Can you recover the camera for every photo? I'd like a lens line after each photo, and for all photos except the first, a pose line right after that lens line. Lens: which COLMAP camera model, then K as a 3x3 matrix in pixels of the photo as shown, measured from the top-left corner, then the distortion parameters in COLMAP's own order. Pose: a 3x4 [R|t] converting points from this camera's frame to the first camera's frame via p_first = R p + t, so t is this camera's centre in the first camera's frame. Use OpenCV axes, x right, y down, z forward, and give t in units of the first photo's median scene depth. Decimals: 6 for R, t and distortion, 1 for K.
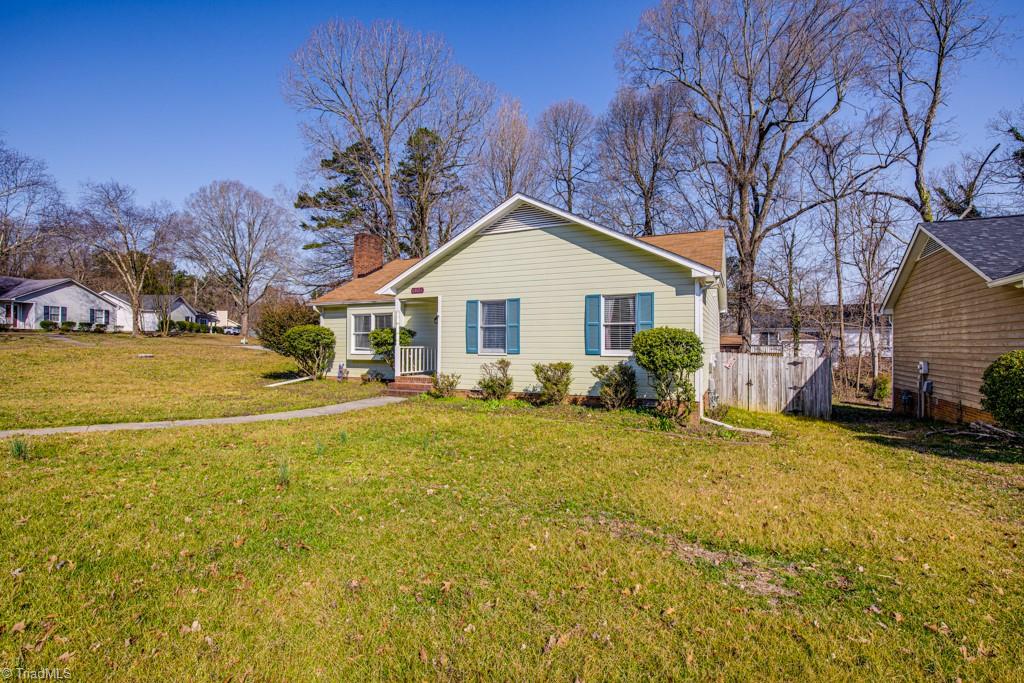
lens RADIAL K [[456.8, 0, 512.0], [0, 456.8, 341.5], [0, 0, 1]] dist [-0.000247, -0.000015]
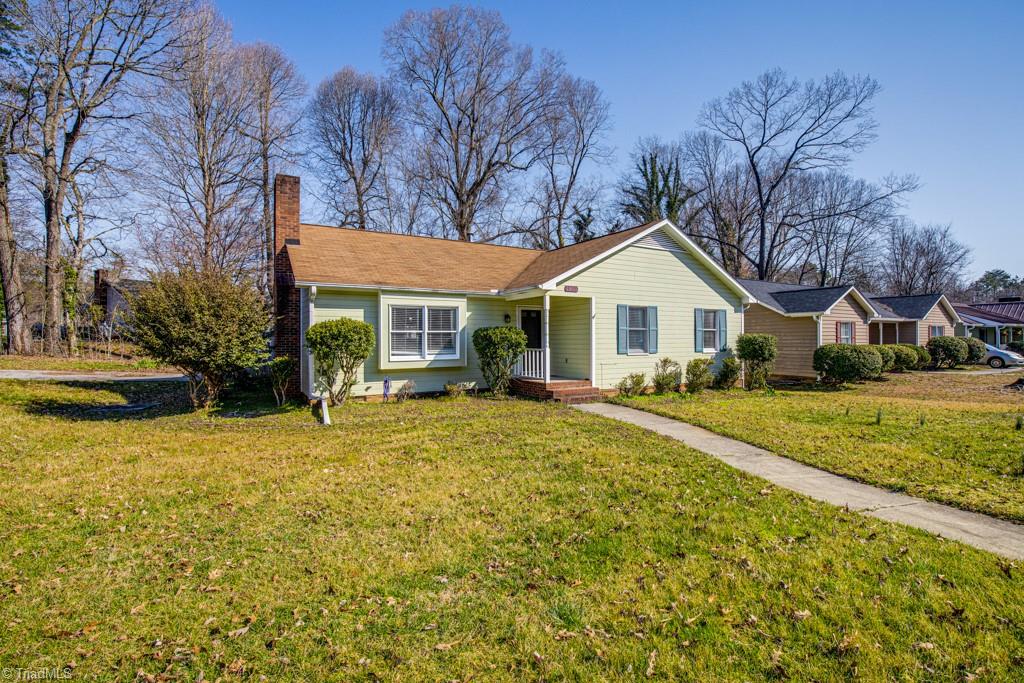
lens RADIAL K [[456.8, 0, 512.0], [0, 456.8, 341.5], [0, 0, 1]] dist [-0.000247, -0.000015]
pose [[0.559847, -0.007521, 0.828562, -1.088905], [-0.000902, 0.999953, 0.009685, -0.013117], [-0.828595, -0.006169, 0.559814, 0.595236]]
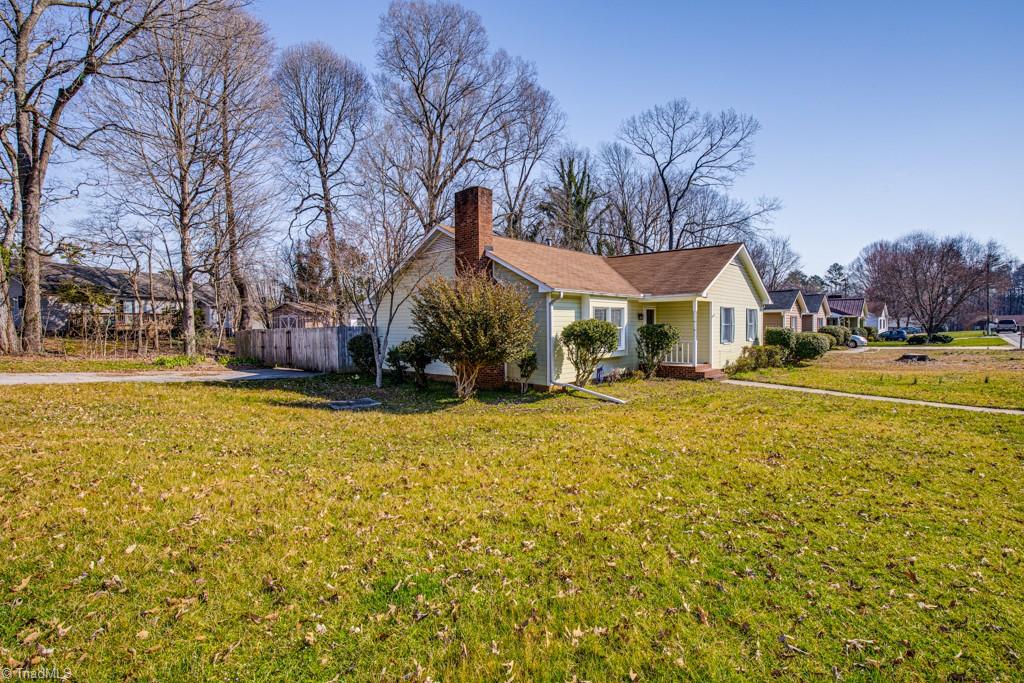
lens RADIAL K [[456.8, 0, 512.0], [0, 456.8, 341.5], [0, 0, 1]] dist [-0.000247, -0.000015]
pose [[0.303962, -0.037672, 0.951939, -1.610574], [0.003714, 0.999257, 0.038358, -0.036667], [-0.952677, -0.008124, 0.303876, 1.175344]]
